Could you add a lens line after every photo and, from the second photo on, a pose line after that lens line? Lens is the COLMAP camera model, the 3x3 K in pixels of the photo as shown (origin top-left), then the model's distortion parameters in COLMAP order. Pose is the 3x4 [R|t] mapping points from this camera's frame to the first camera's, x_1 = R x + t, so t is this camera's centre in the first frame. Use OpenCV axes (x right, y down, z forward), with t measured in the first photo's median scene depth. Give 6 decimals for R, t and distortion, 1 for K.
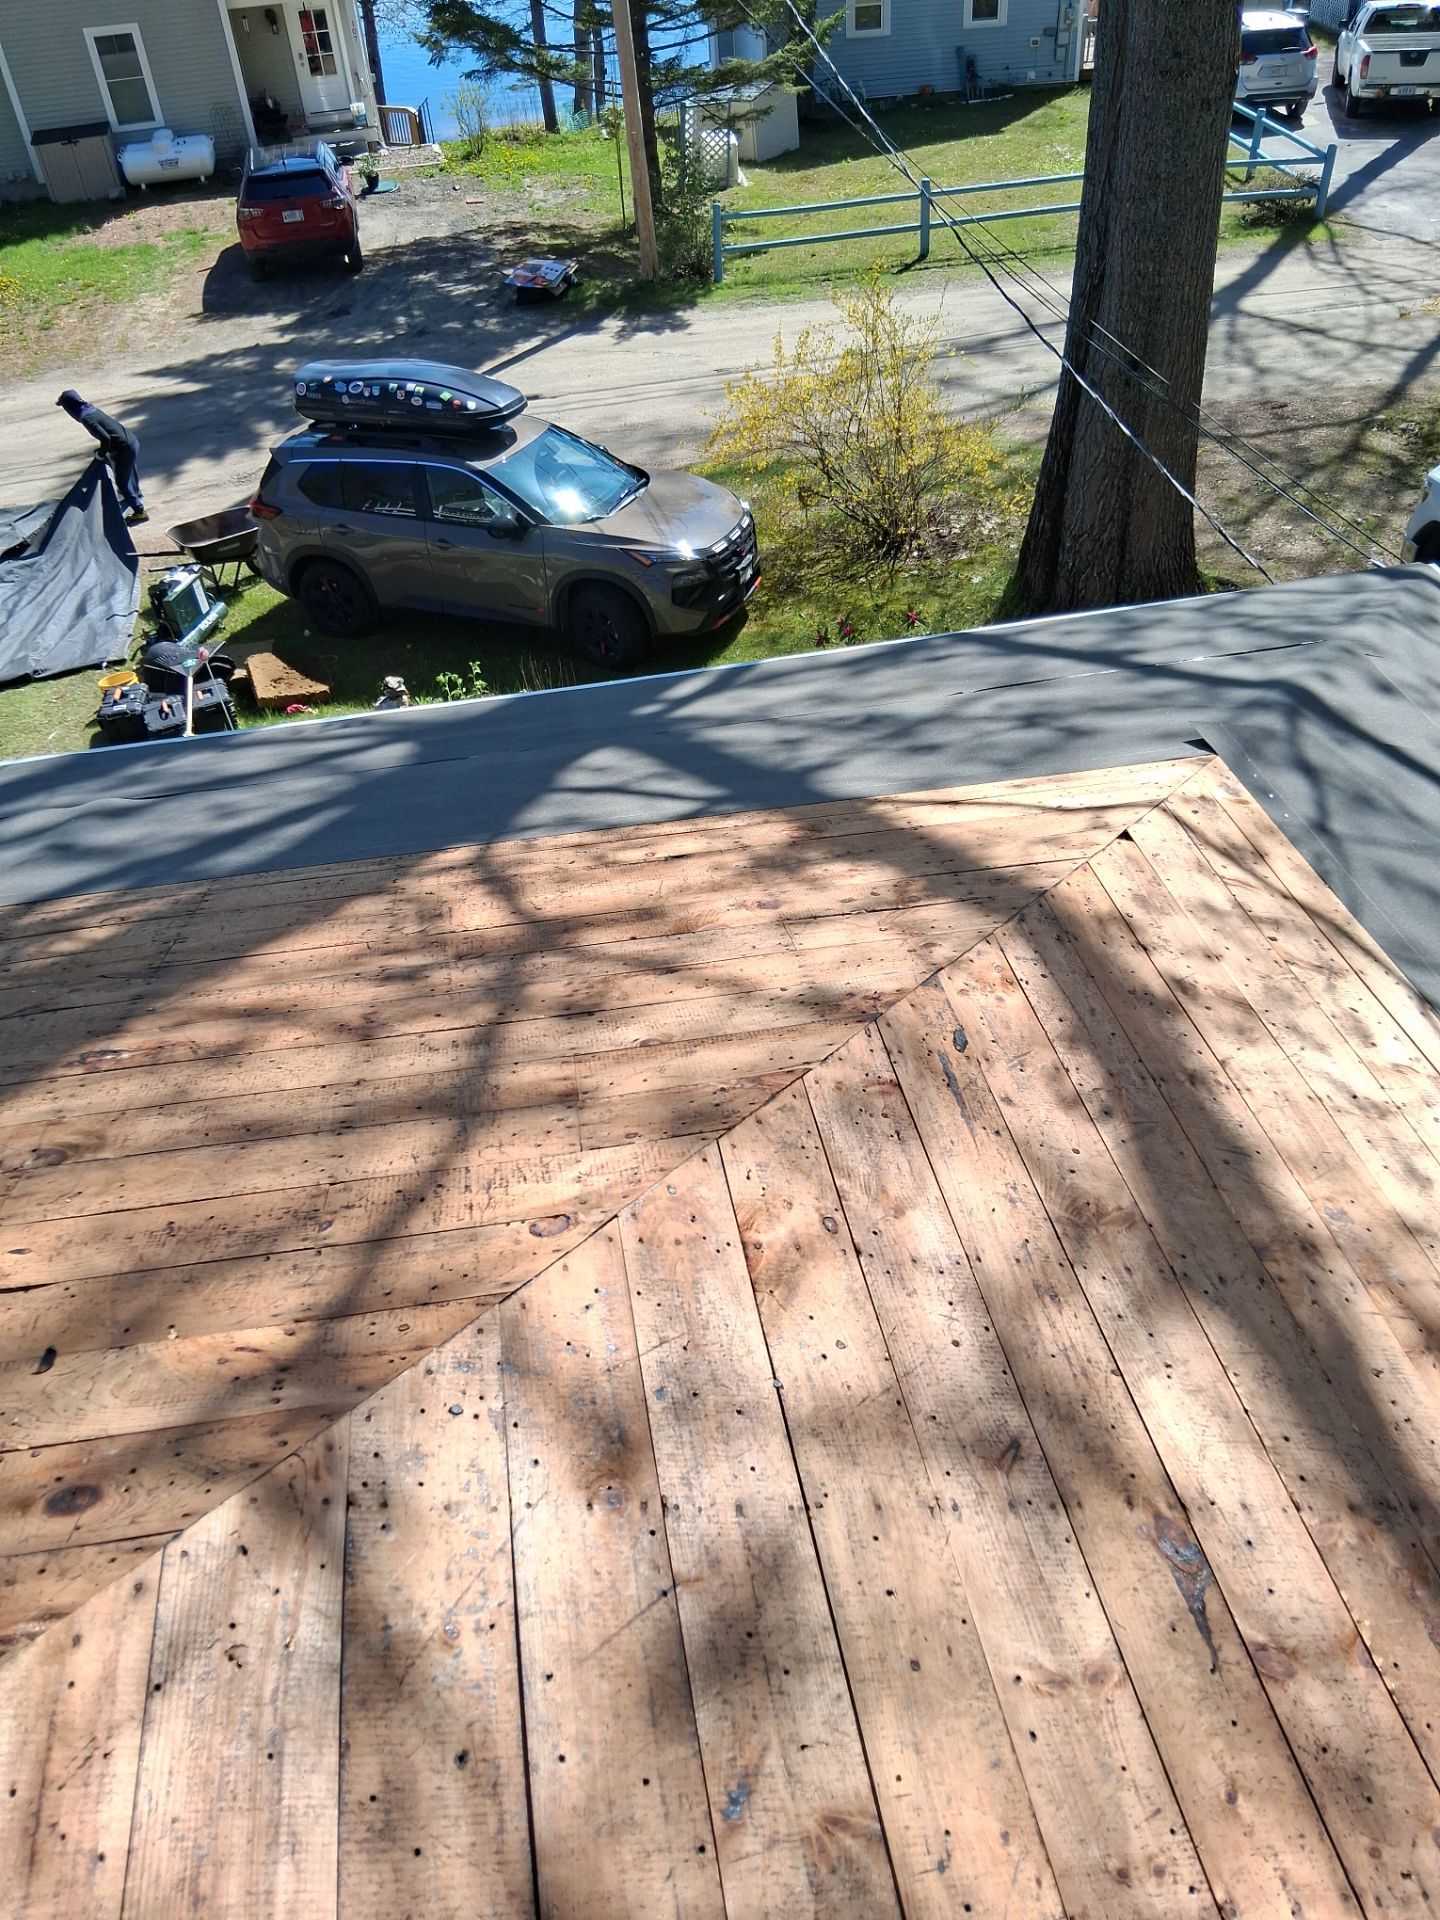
lens RADIAL K [[1446.1, 0, 709.8], [0, 1446.1, 959.2], [0, 0, 1]] dist [0.054858, -0.109766]
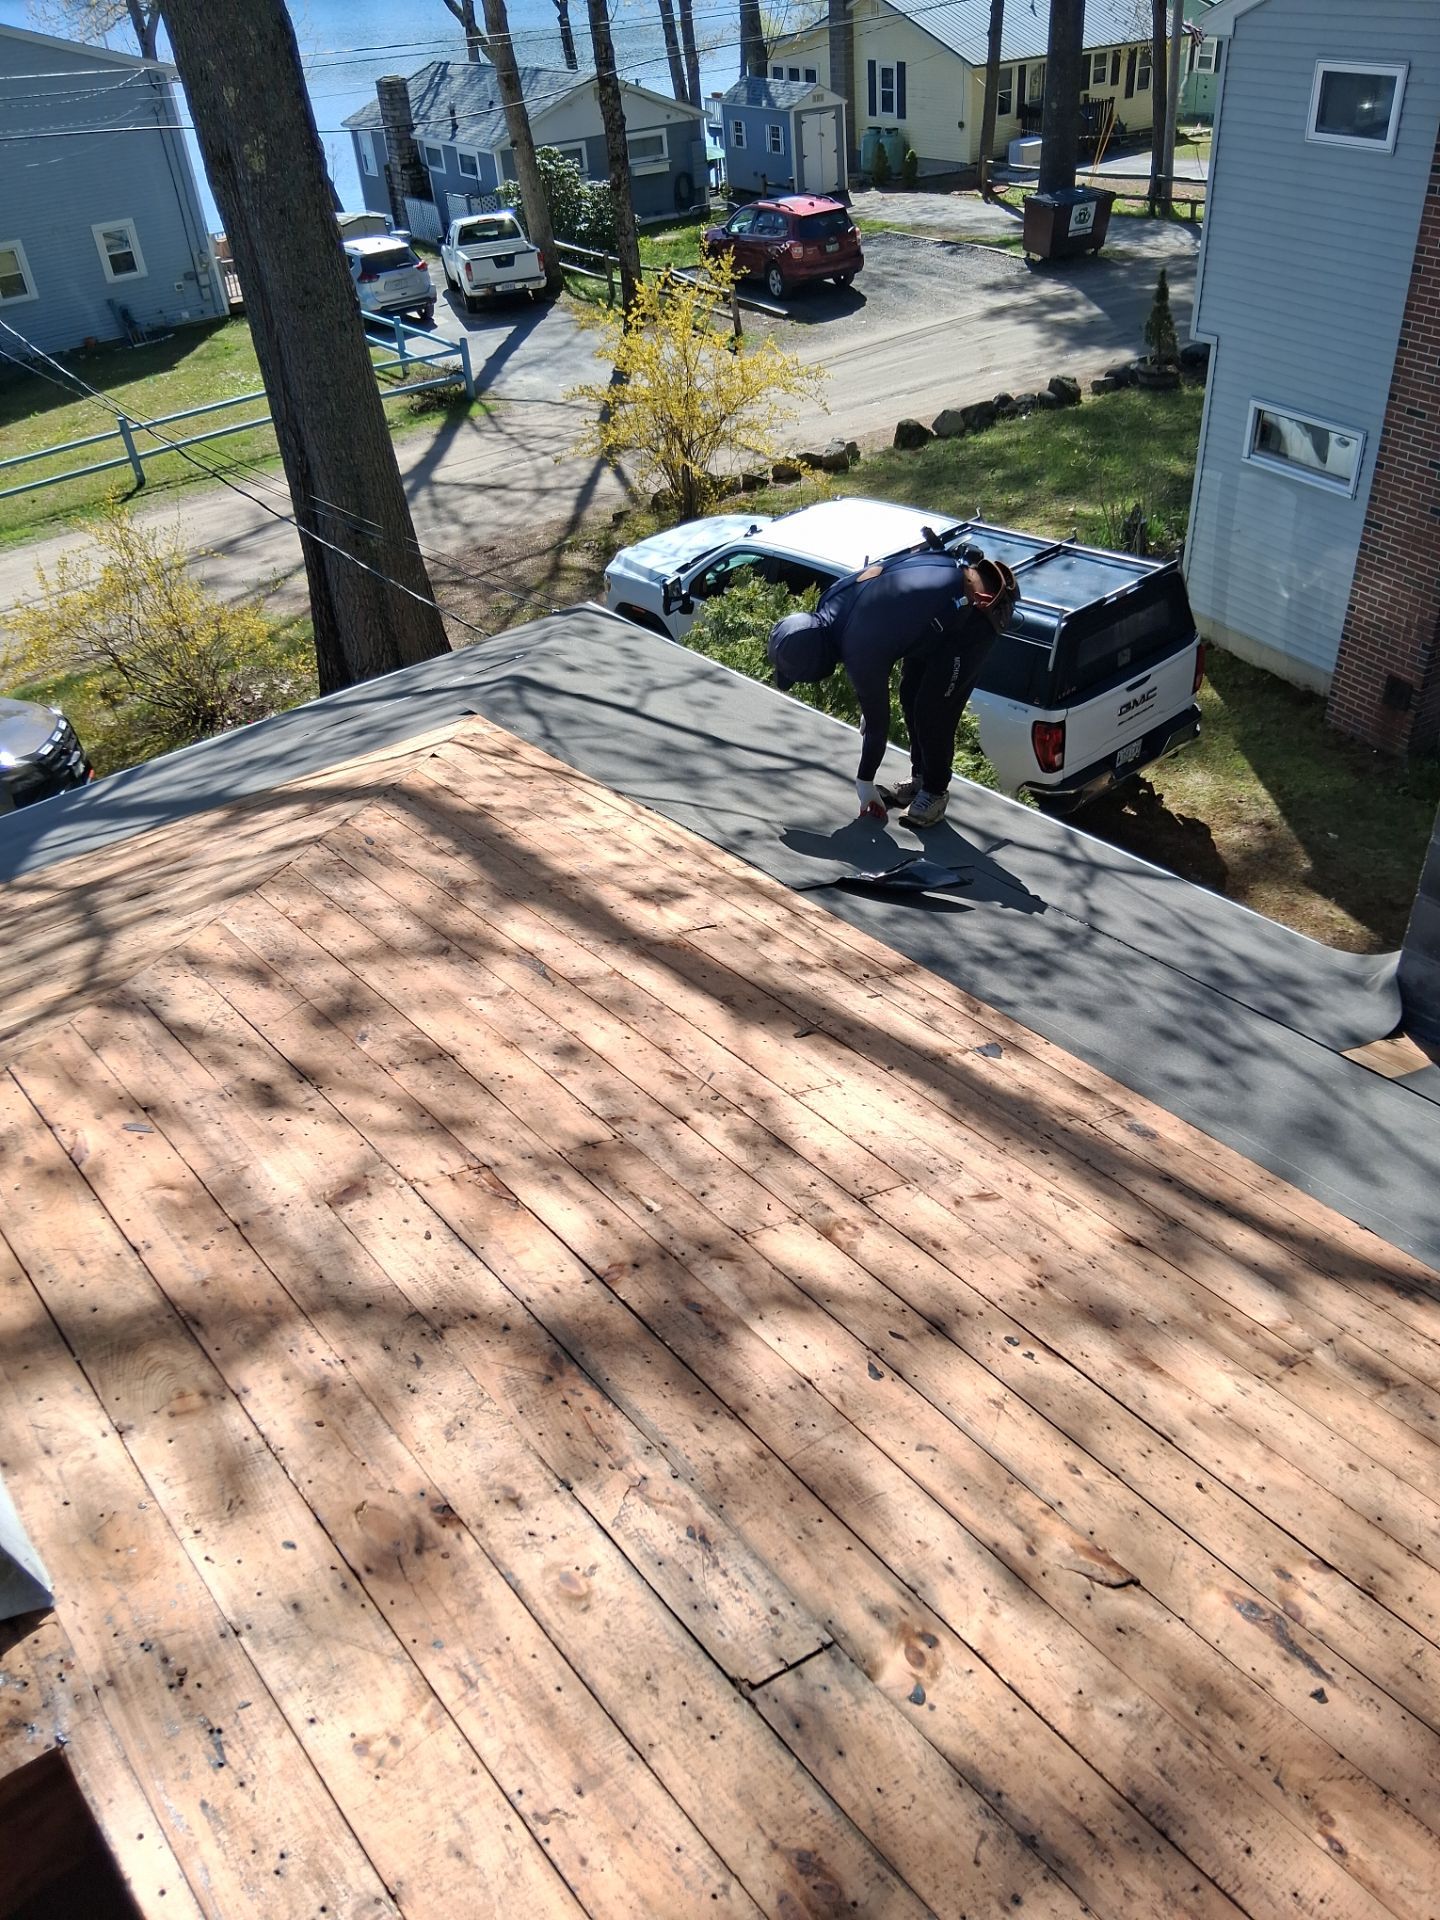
lens RADIAL K [[1416.7, 0, 711.1], [0, 1416.7, 935.1], [0, 0, 1]] dist [0.067356, -0.105229]
pose [[0.865375, -0.292858, 0.406645, -0.144992], [0.342815, 0.937843, -0.054124, 0.279279], [-0.365518, 0.186241, 0.911982, -0.508616]]
